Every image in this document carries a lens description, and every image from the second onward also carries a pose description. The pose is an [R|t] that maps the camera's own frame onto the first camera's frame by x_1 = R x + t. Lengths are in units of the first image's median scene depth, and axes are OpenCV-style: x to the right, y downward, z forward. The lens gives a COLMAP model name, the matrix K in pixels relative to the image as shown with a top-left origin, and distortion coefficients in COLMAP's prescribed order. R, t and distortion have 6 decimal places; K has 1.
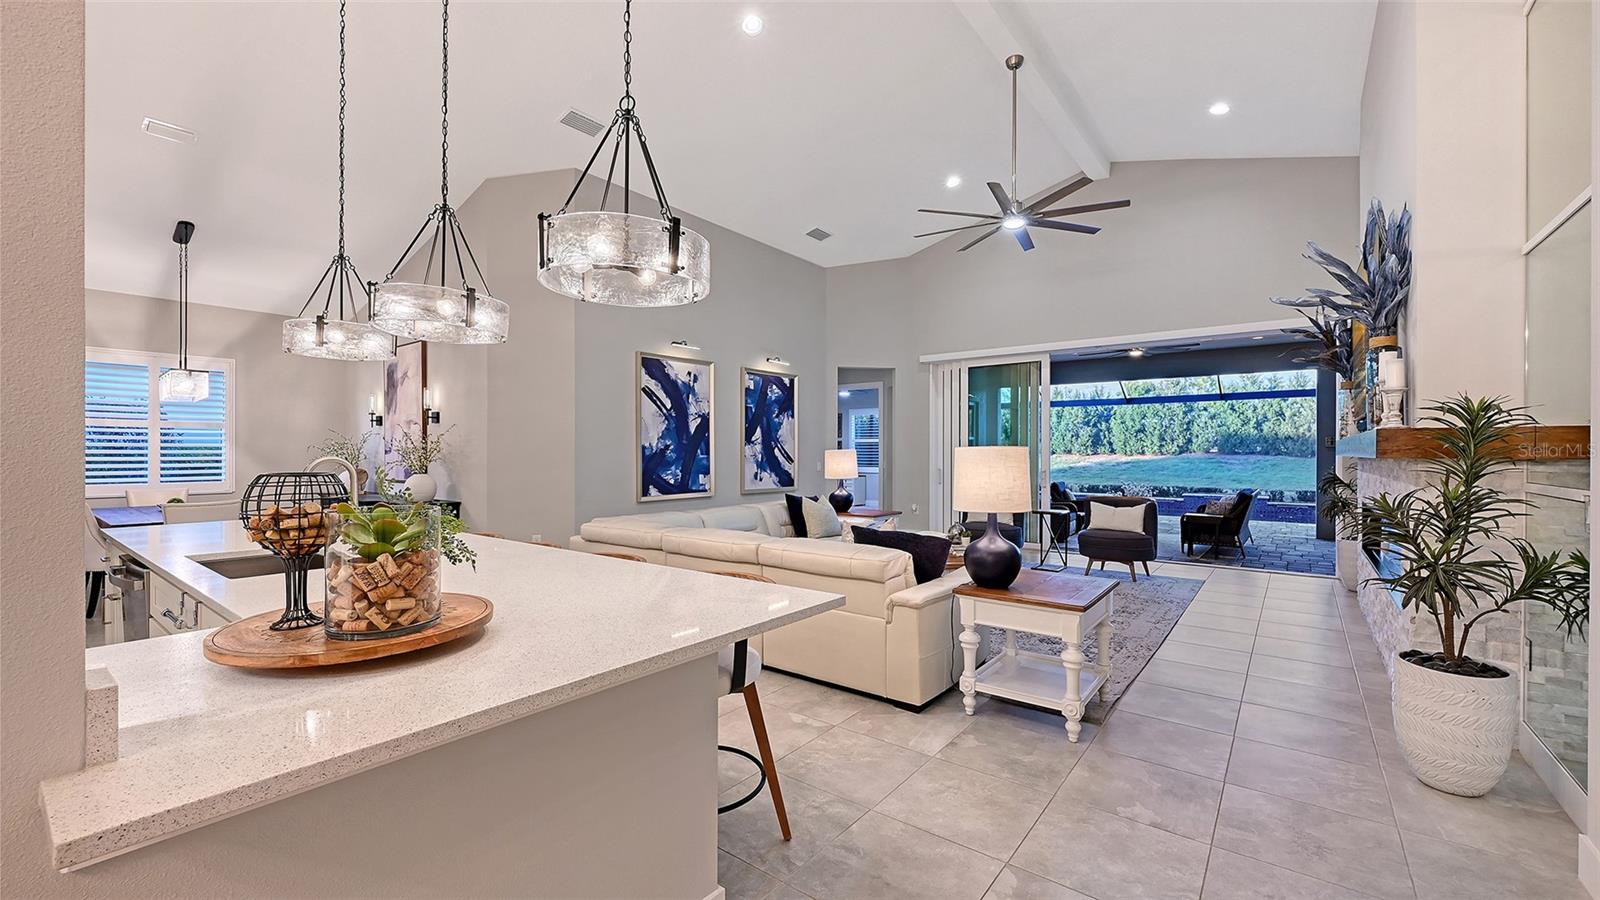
lens RADIAL K [[638.9, 0, 809.8], [0, 638.9, 453.5], [0, 0, 1]] dist [0.000875, 0.000036]
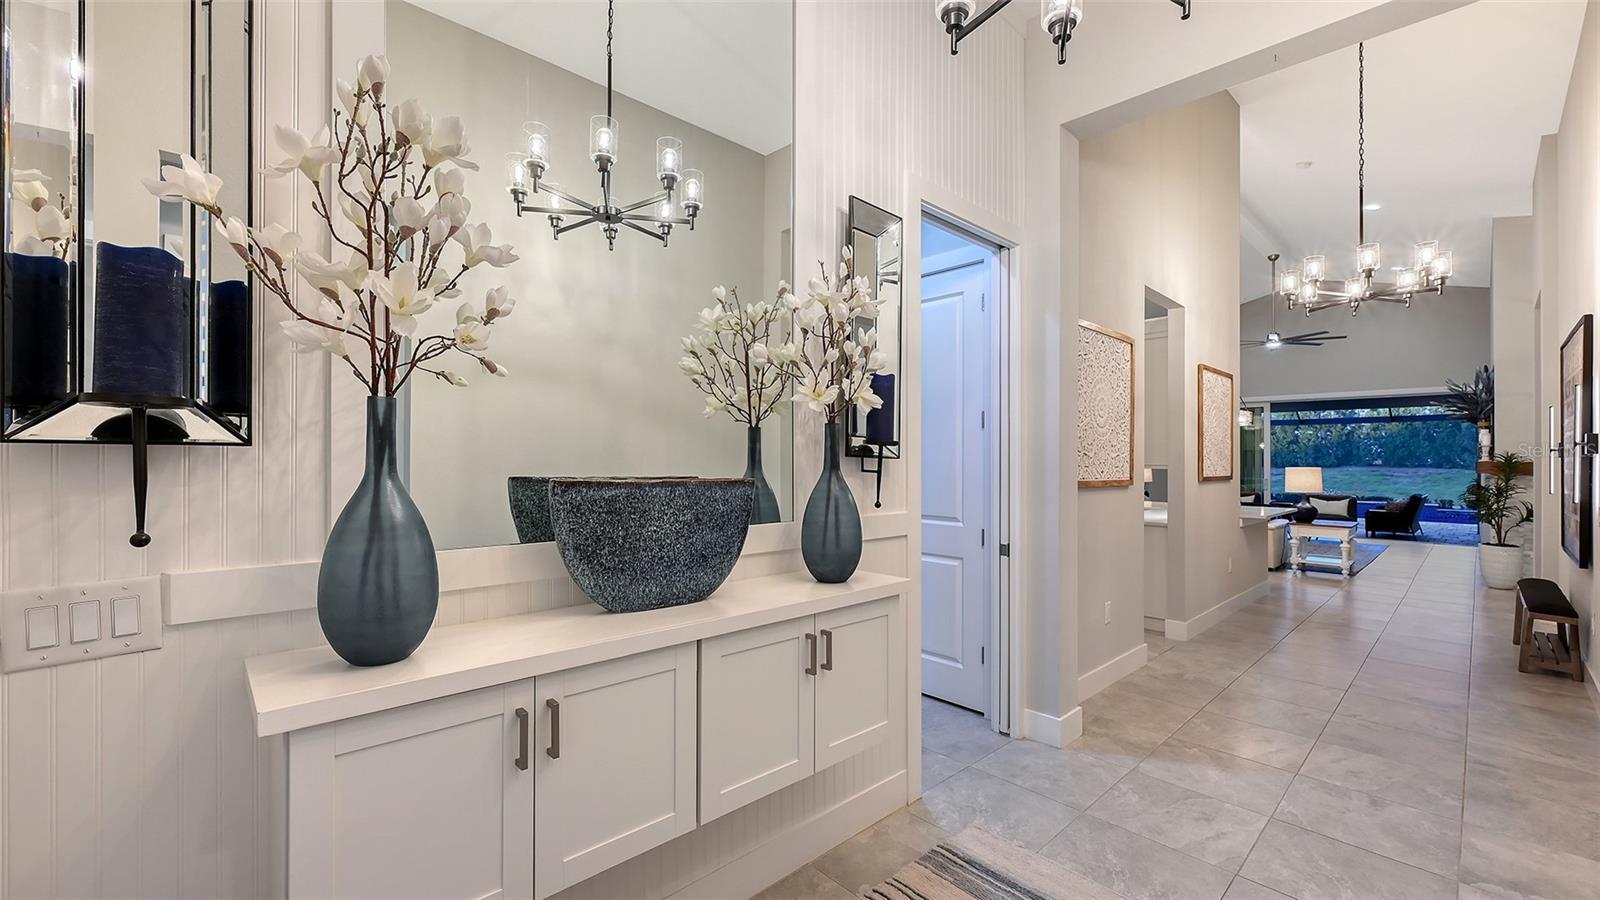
lens RADIAL K [[634.8, 0, 807.3], [0, 634.8, 451.9], [0, 0, 1]] dist [-0.000448, -0.000063]
pose [[0.986485, 0.004793, -0.163782, -0.557814], [-0.007237, 0.999871, -0.014332, -0.008939], [0.163693, 0.015324, 0.986392, -0.808399]]
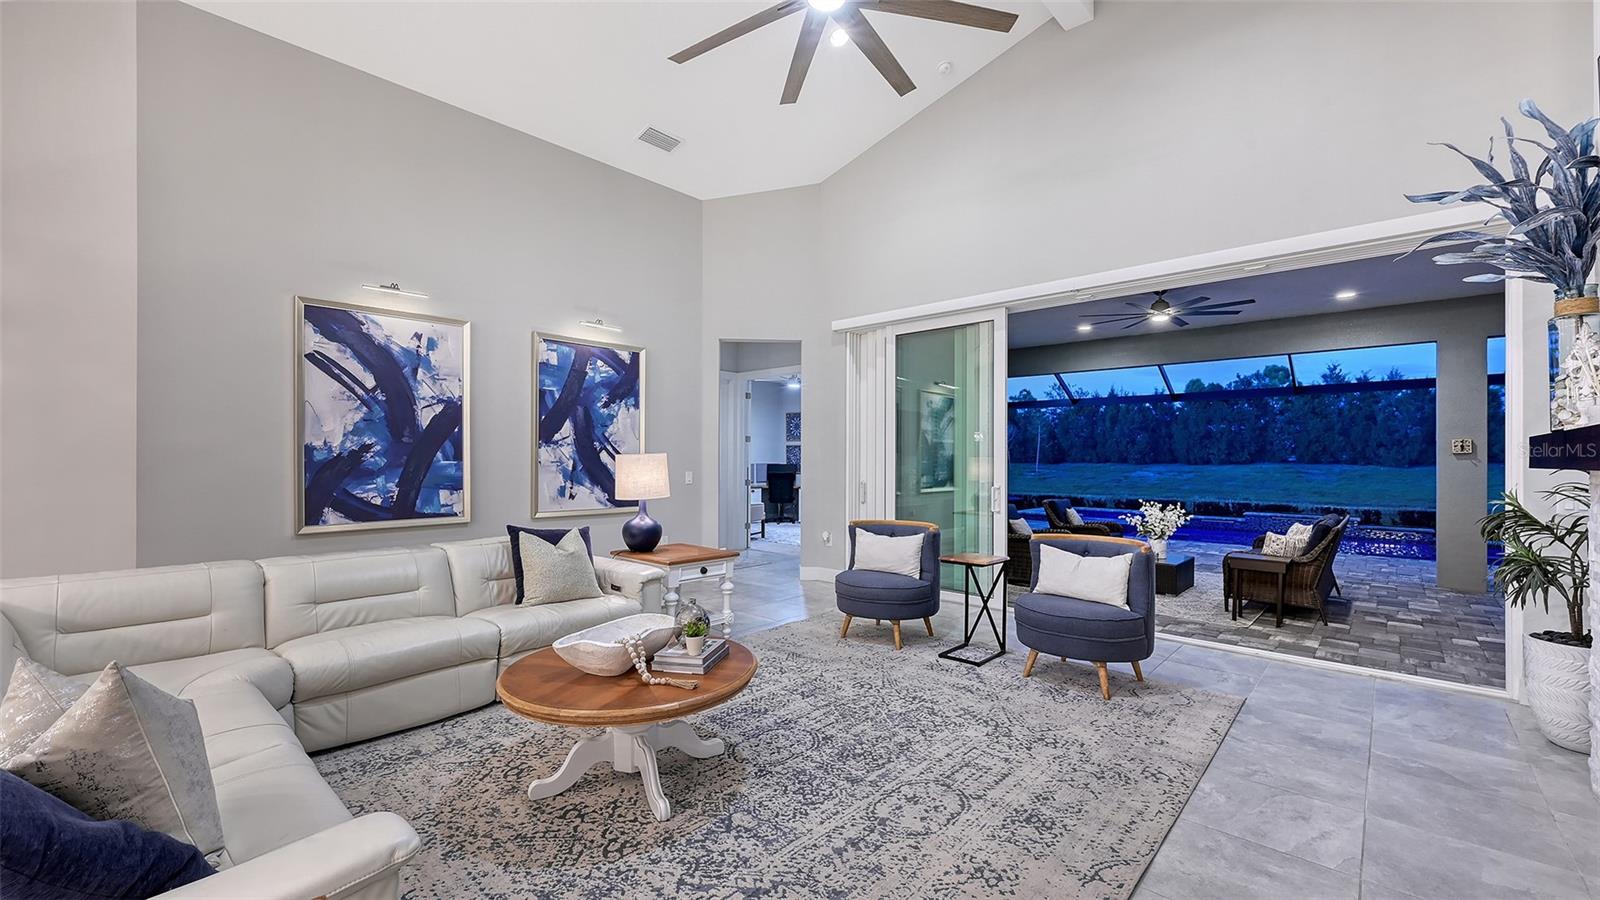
lens RADIAL K [[641.9, 0, 800.3], [0, 641.9, 457.0], [0, 0, 1]] dist [-0.001643, -0.000169]
pose [[0.995811, 0.003427, -0.091371, 0.237680], [-0.003946, 0.999977, -0.005501, 0.000836], [0.091350, 0.005838, 0.995802, 0.345662]]
